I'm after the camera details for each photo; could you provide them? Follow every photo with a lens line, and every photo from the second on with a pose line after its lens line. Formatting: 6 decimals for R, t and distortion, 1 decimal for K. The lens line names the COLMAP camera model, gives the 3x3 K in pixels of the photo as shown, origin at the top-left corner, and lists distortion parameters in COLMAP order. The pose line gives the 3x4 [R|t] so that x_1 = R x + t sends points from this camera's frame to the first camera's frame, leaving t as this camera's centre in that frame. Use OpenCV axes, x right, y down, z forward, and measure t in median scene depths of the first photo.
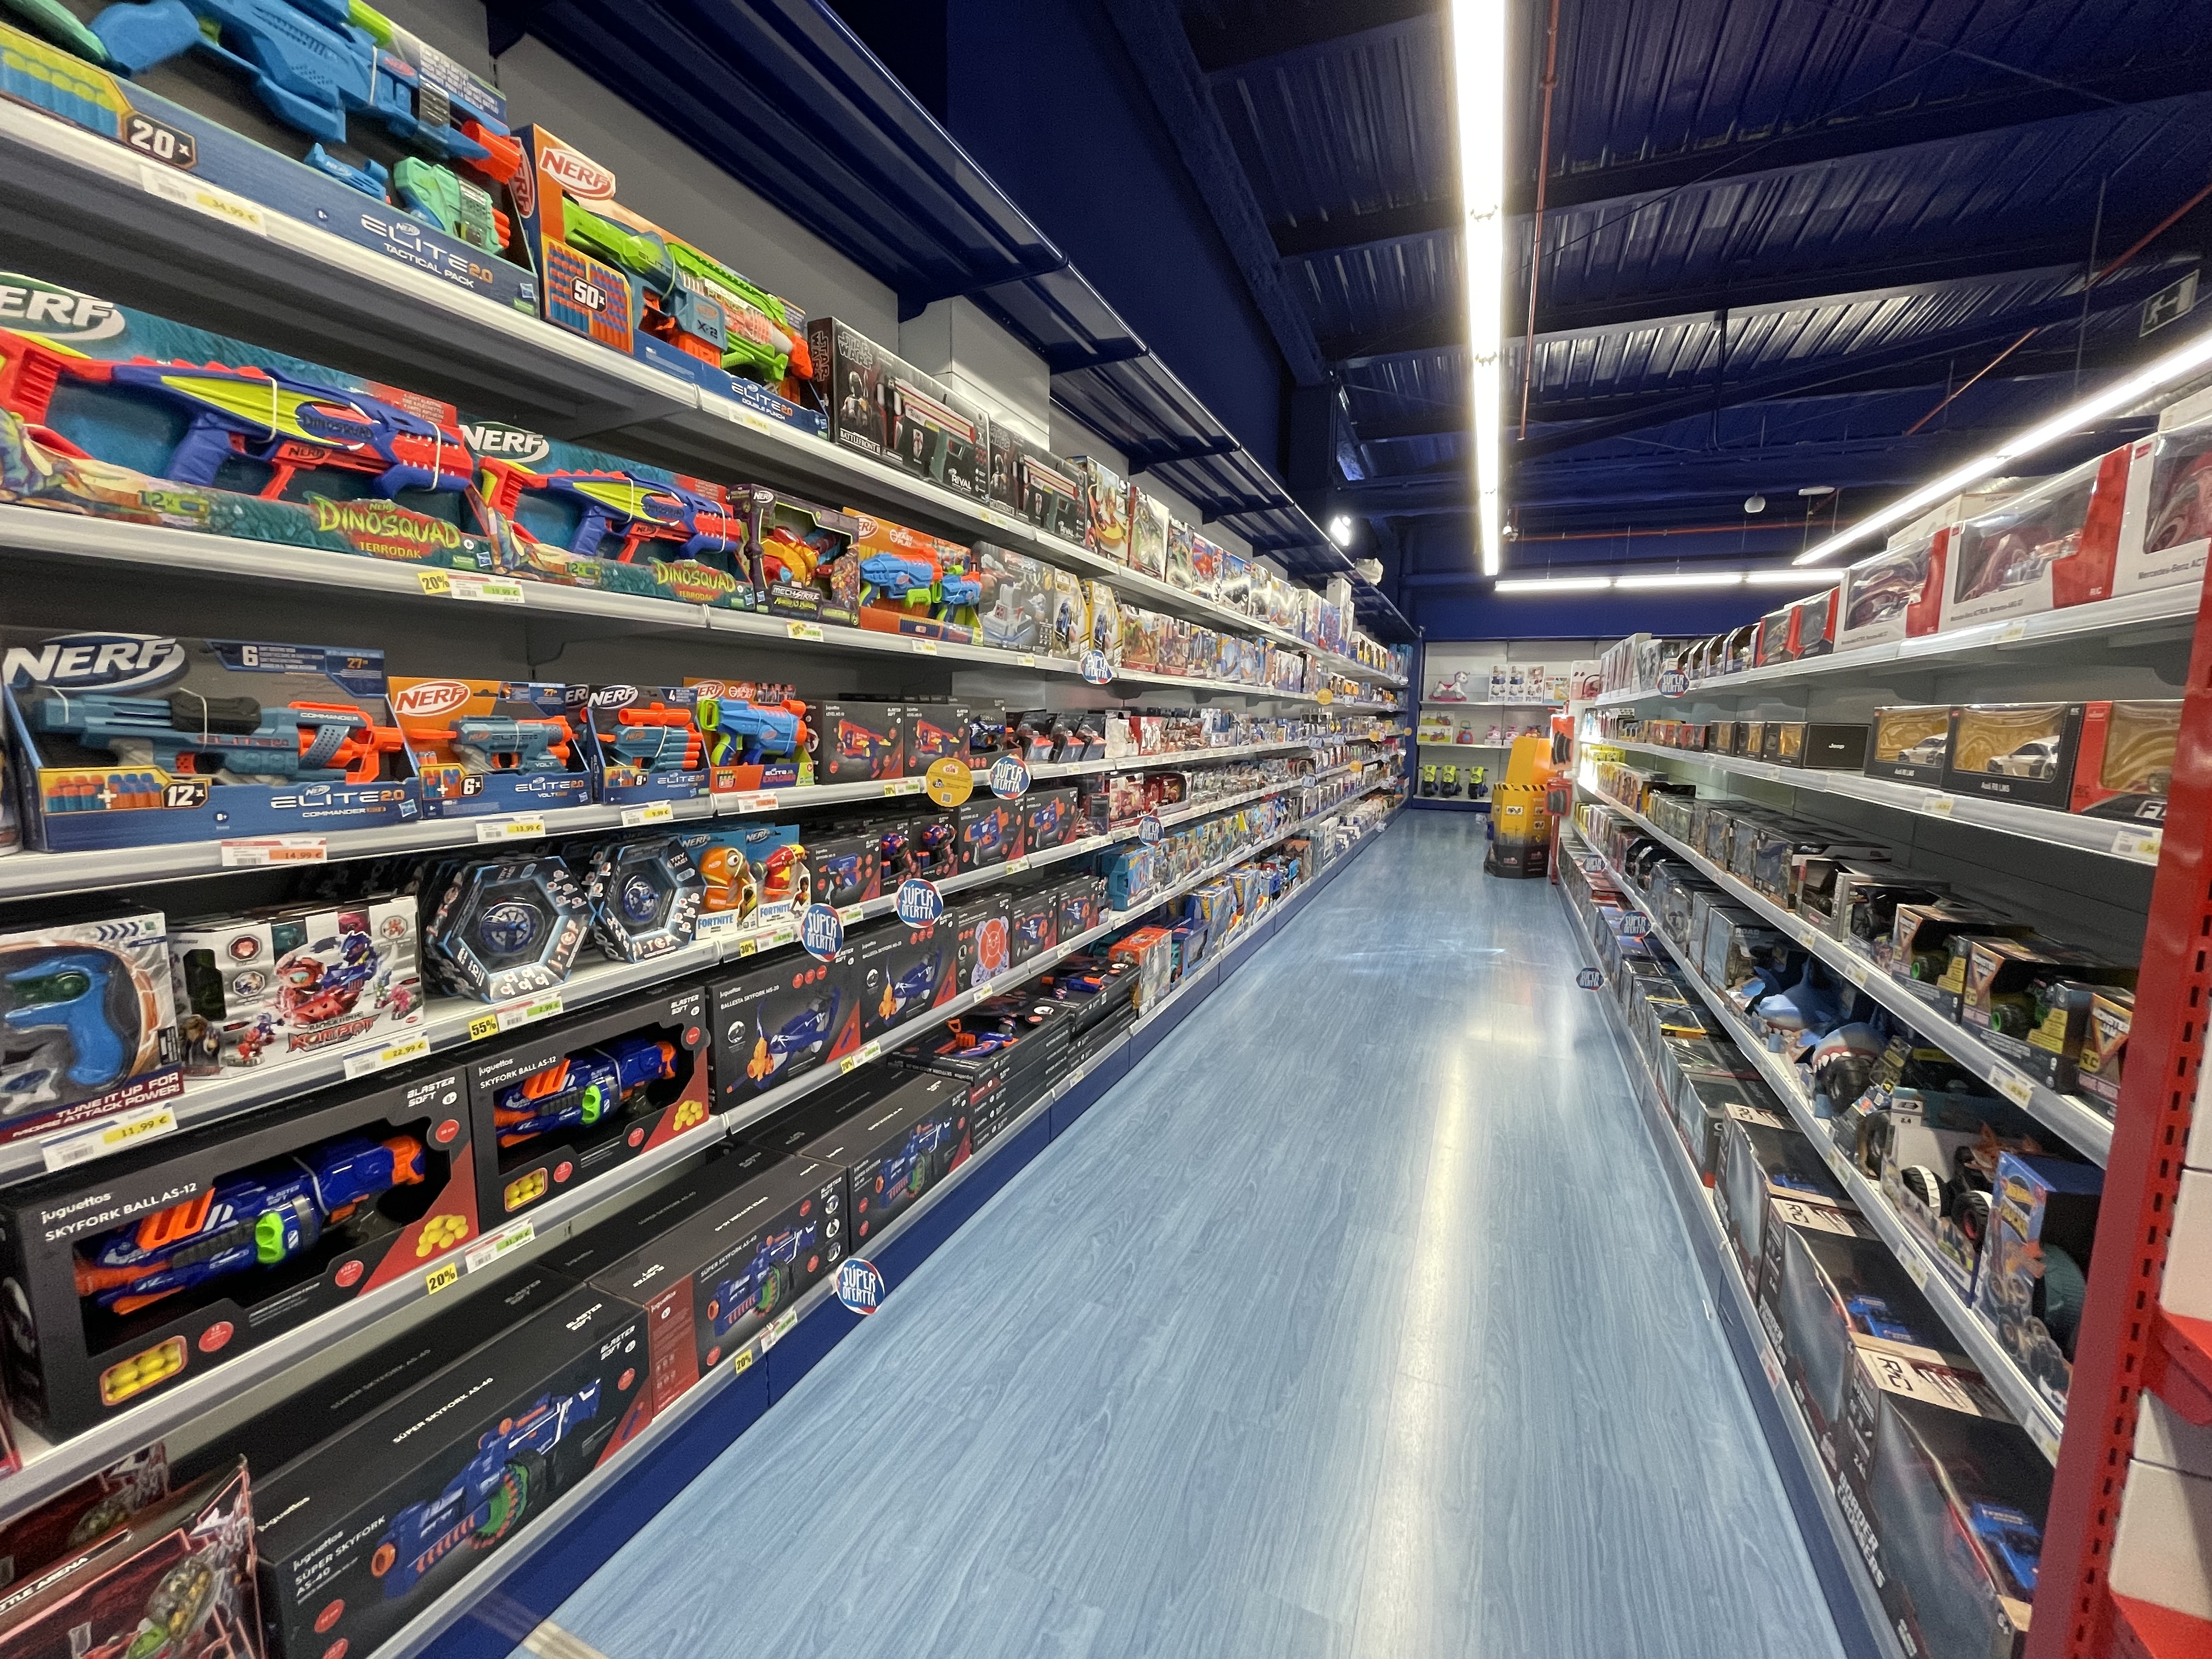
lens RADIAL K [[894.2, 0, 1108.9], [0, 894.2, 830.9], [0, 0, 1]] dist [-0.003280, -0.000014]
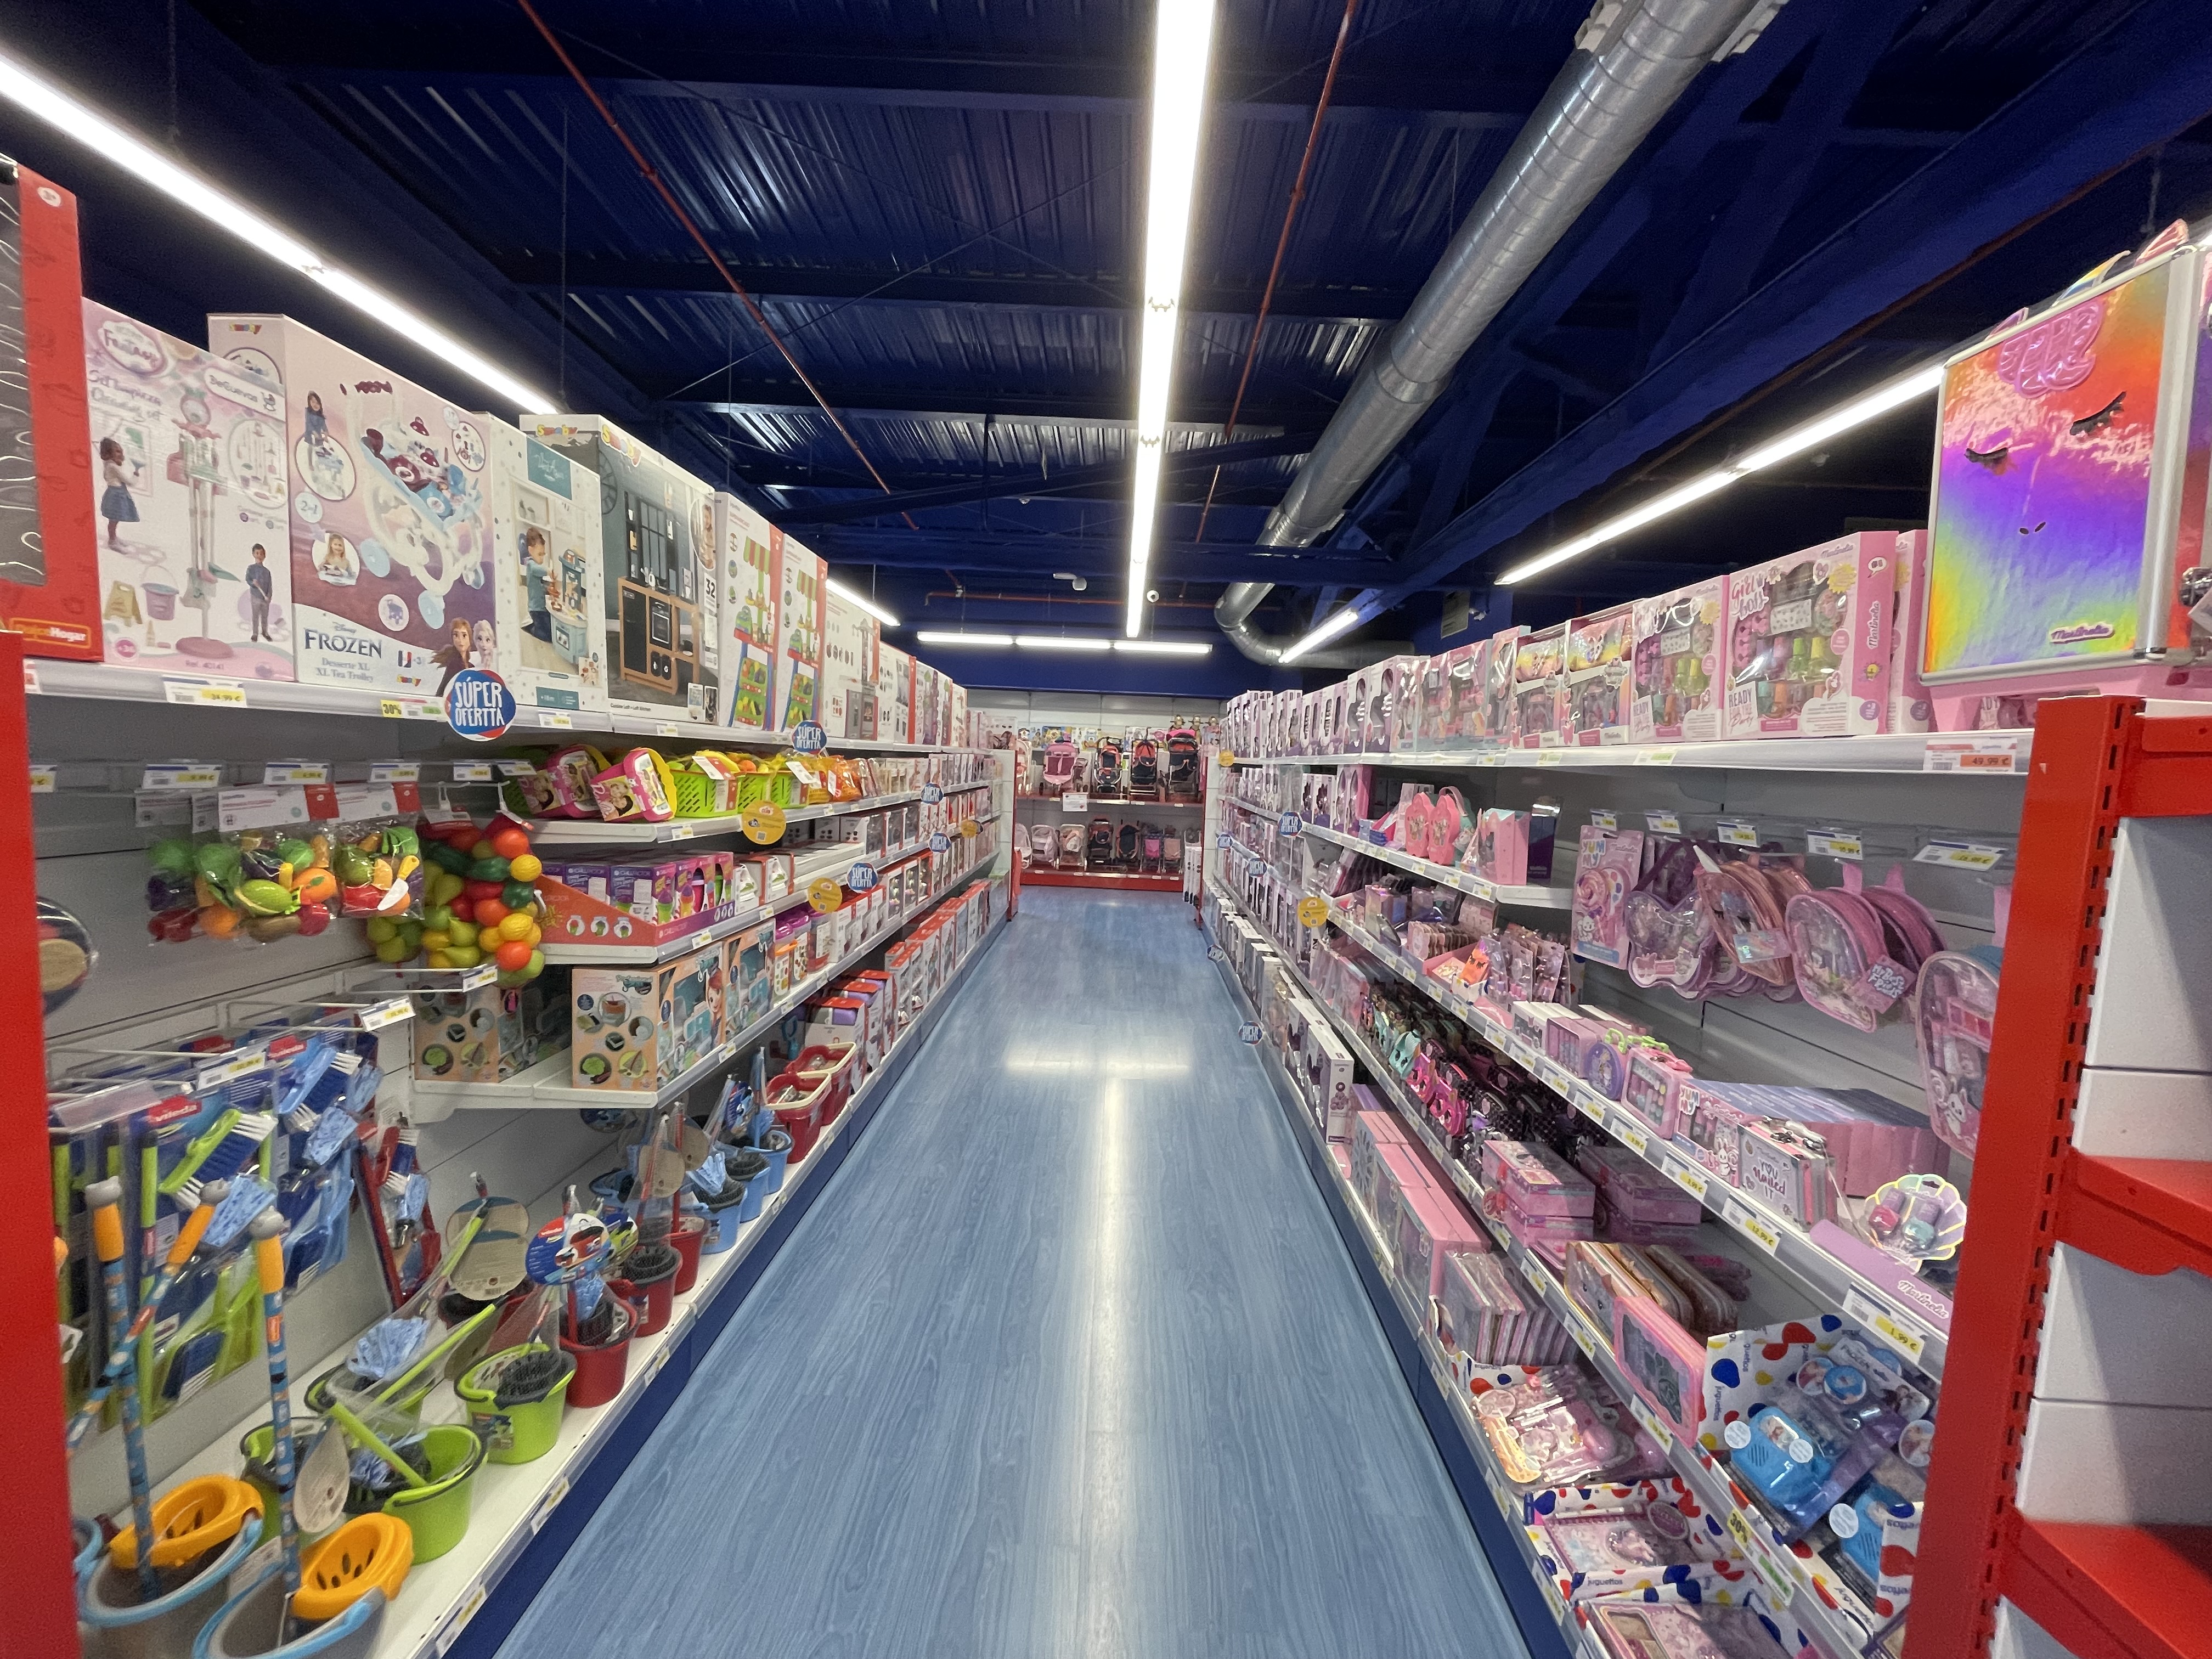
lens RADIAL K [[894.2, 0, 1108.4], [0, 894.2, 829.4], [0, 0, 1]] dist [-0.003280, -0.000014]
pose [[0.924171, -0.010386, 0.381839, 0.942634], [0.026440, 0.998972, -0.036823, 0.009814], [-0.381064, 0.044126, 0.923495, -0.276763]]
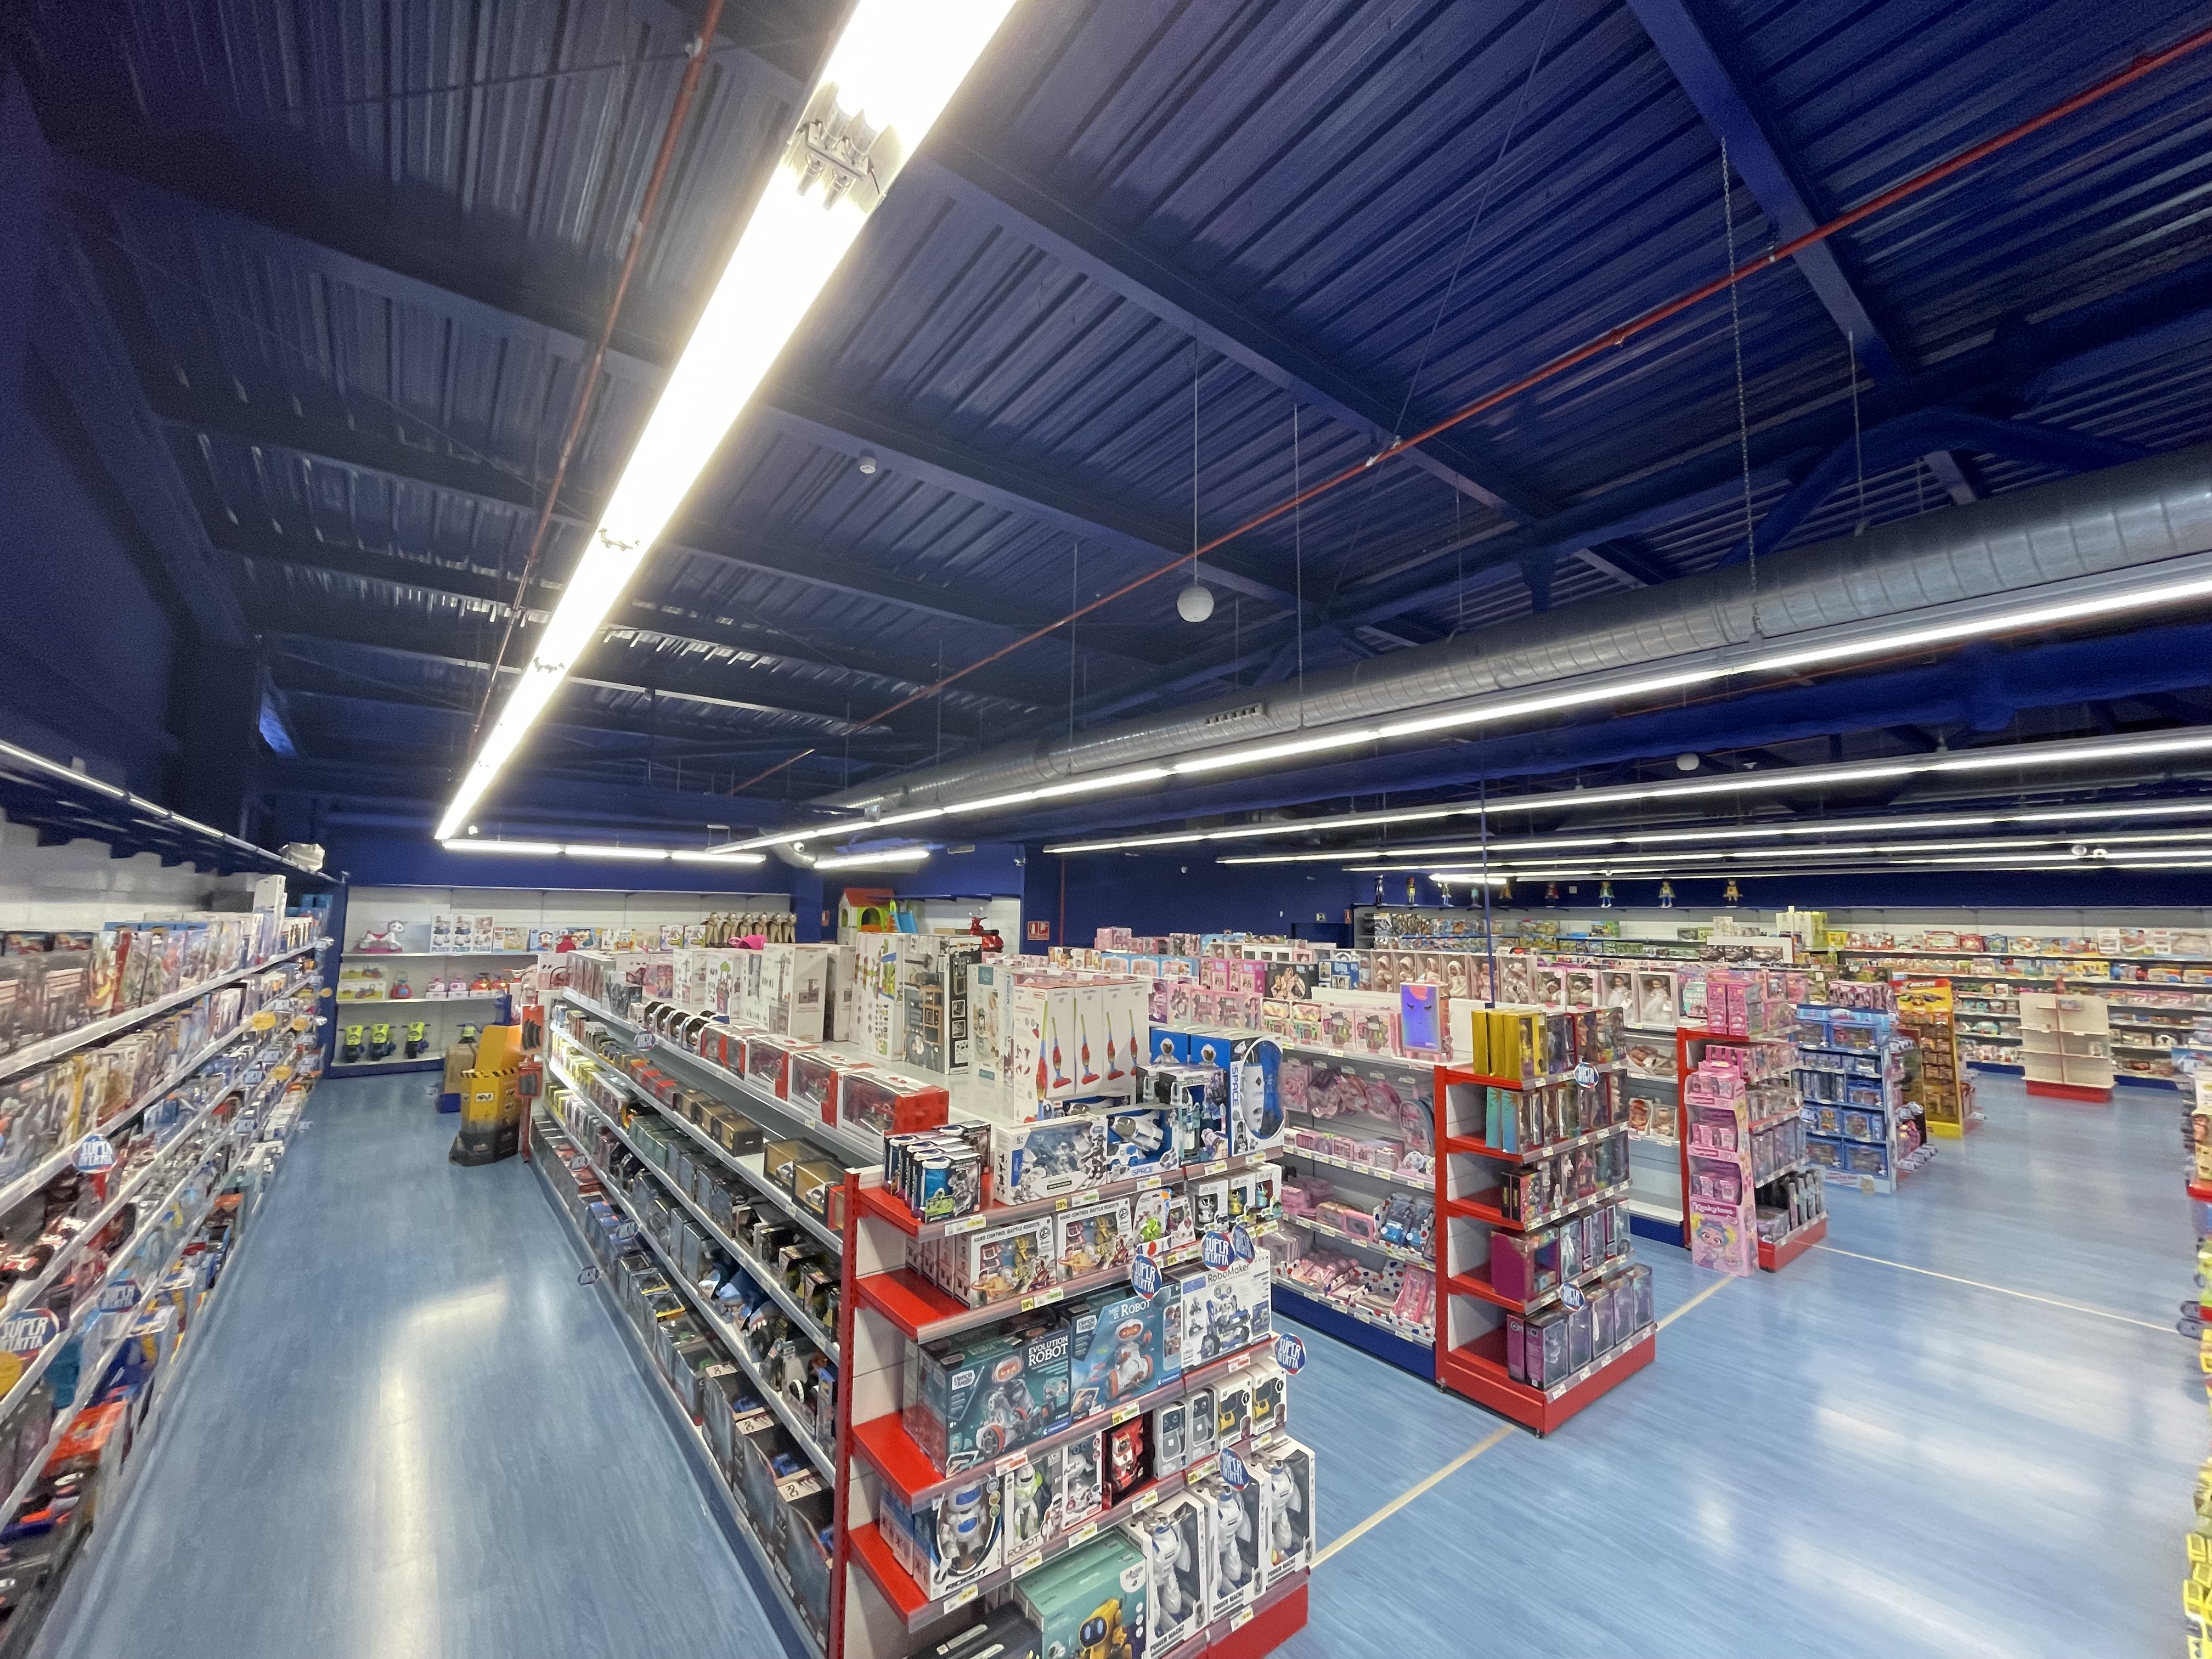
lens RADIAL K [[894.2, 0, 1109.4], [0, 894.2, 832.8], [0, 0, 1]] dist [-0.003280, -0.000014]
pose [[0.474698, 0.070140, 0.877350, -0.353014], [0.111268, 0.984040, -0.138872, -0.265318], [-0.873087, 0.163543, 0.459317, -0.428221]]
